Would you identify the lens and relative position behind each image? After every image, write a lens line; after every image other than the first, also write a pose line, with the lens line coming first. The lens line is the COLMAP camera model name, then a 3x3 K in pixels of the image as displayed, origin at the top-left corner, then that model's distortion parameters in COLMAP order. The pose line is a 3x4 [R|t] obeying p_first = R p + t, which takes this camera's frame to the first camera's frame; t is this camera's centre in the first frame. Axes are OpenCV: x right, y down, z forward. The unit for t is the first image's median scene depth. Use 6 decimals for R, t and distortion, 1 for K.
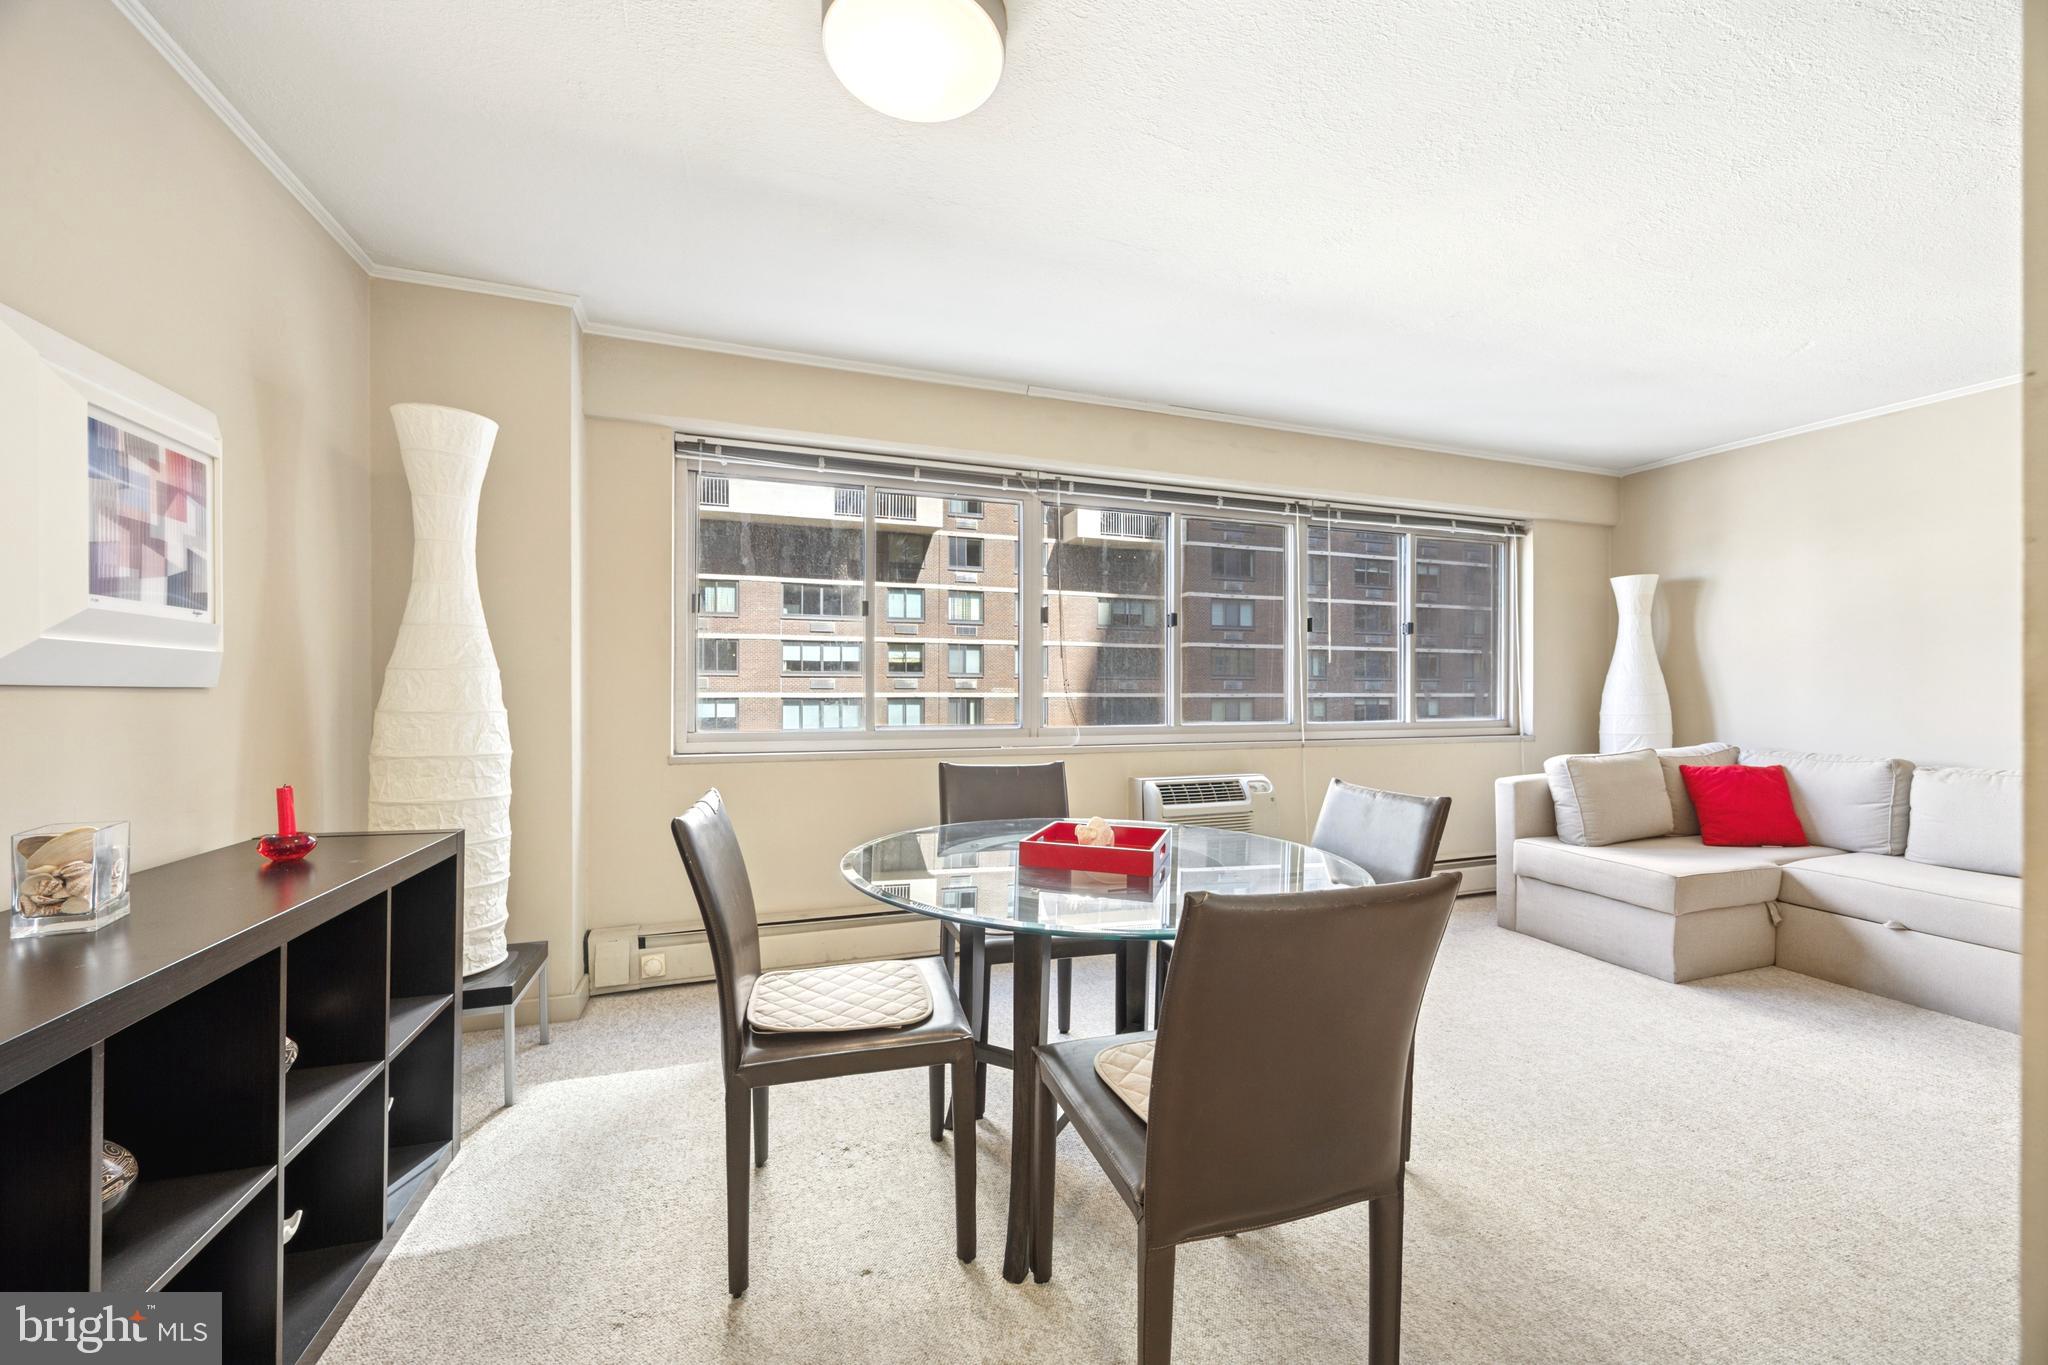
lens RADIAL K [[782.4, 0, 1027.8], [0, 782.4, 694.6], [0, 0, 1]] dist [-0.003553, -0.000192]
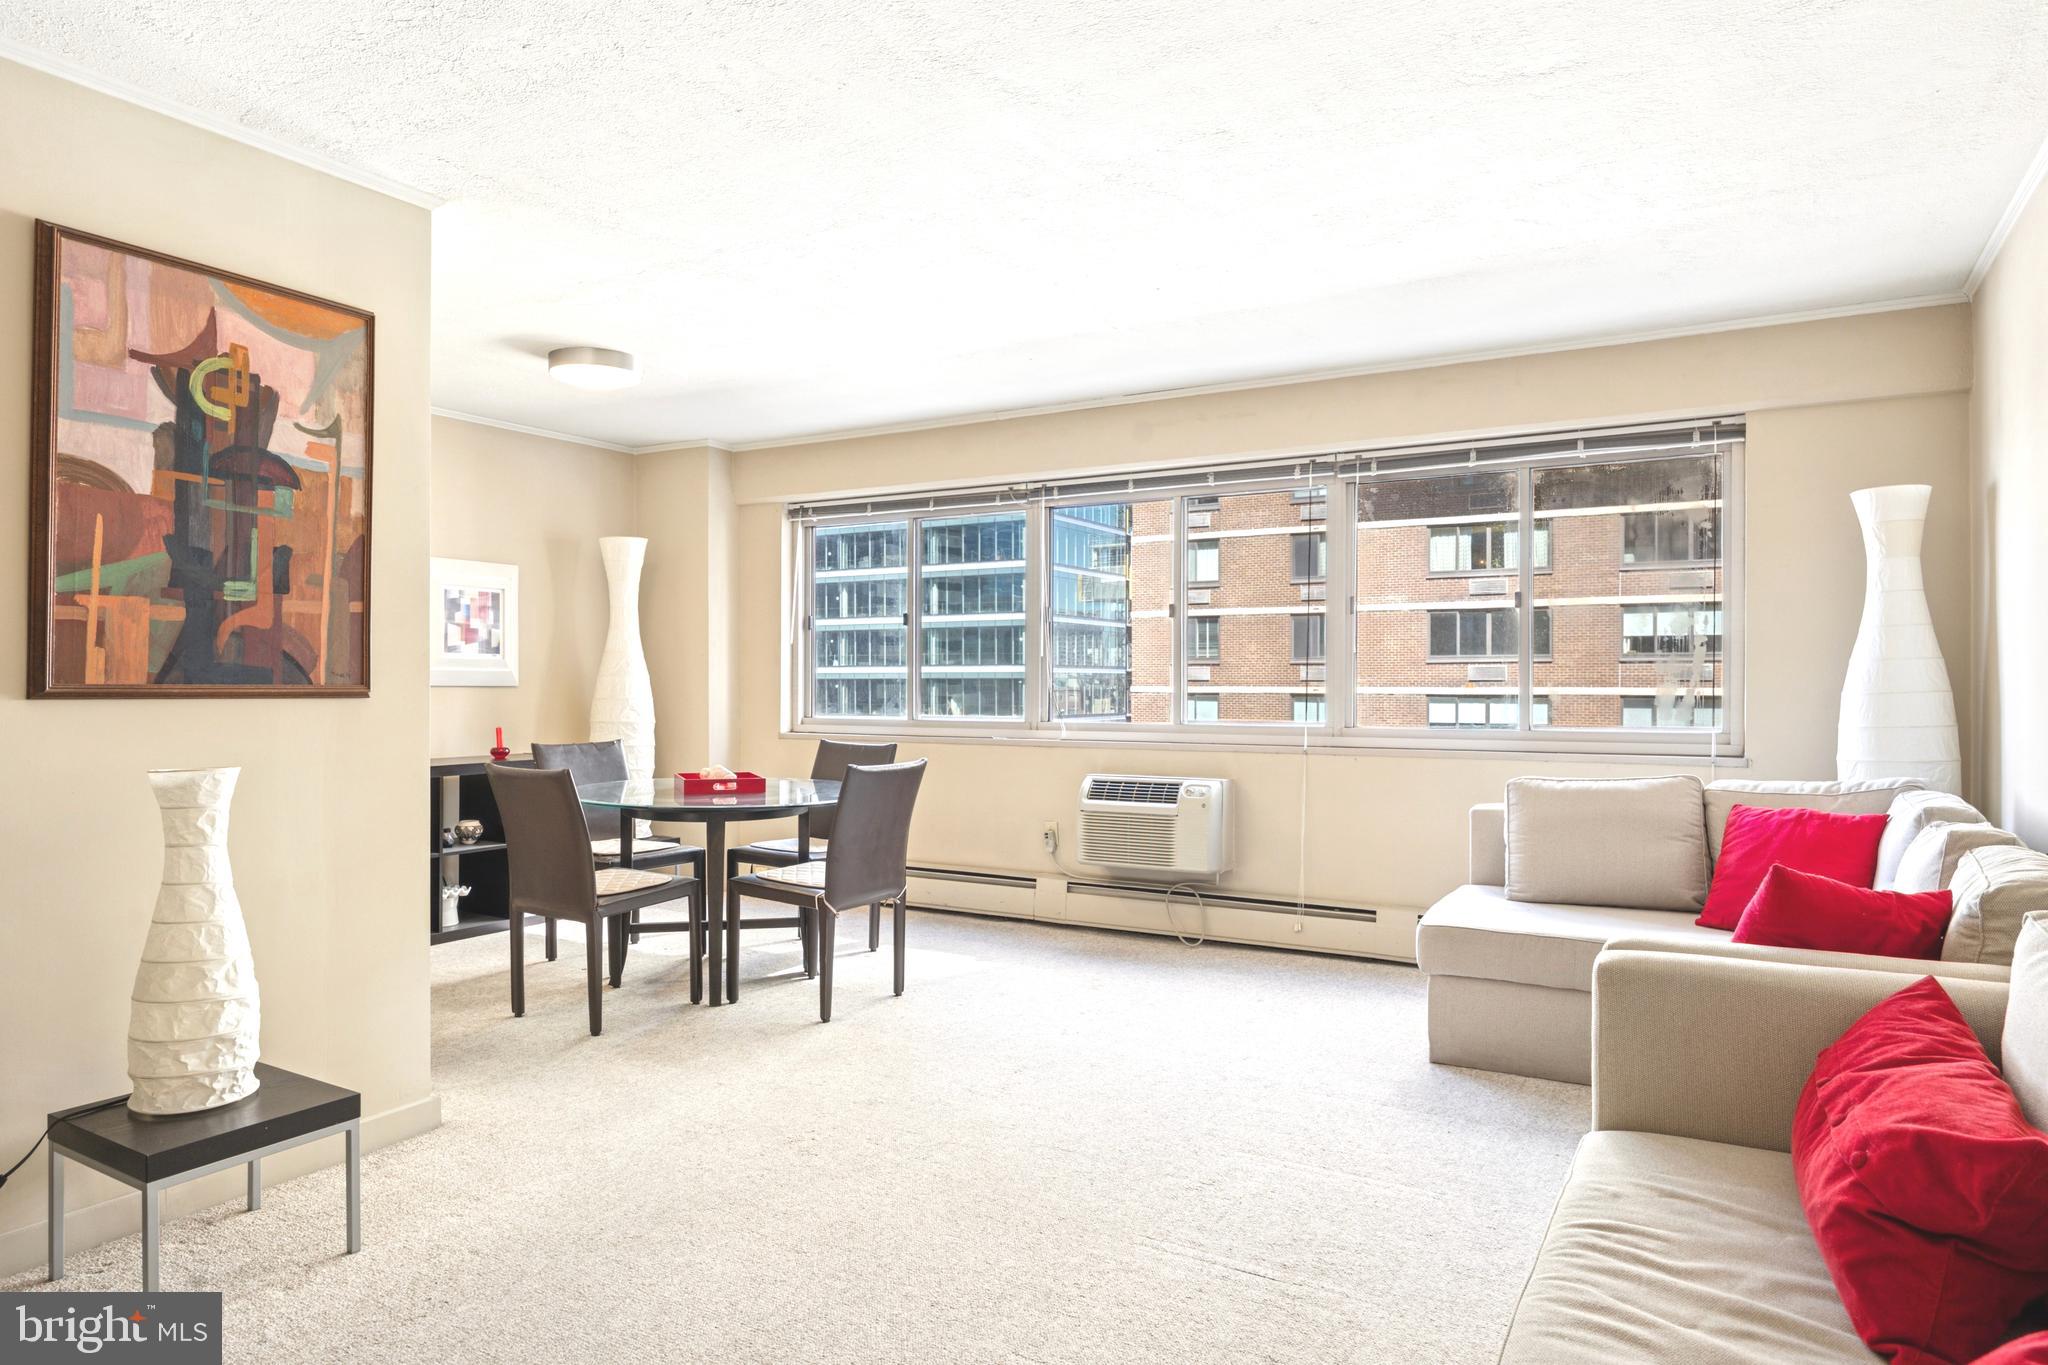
lens RADIAL K [[1231.2, 0, 1023.0], [0, 1231.2, 688.8], [0, 0, 1]] dist [-0.012857, 0.004385]
pose [[0.644620, 0.001812, -0.764501, 0.249493], [-0.002712, 0.999996, 0.000084, -0.000464], [0.764498, 0.002019, 0.644622, -0.017738]]
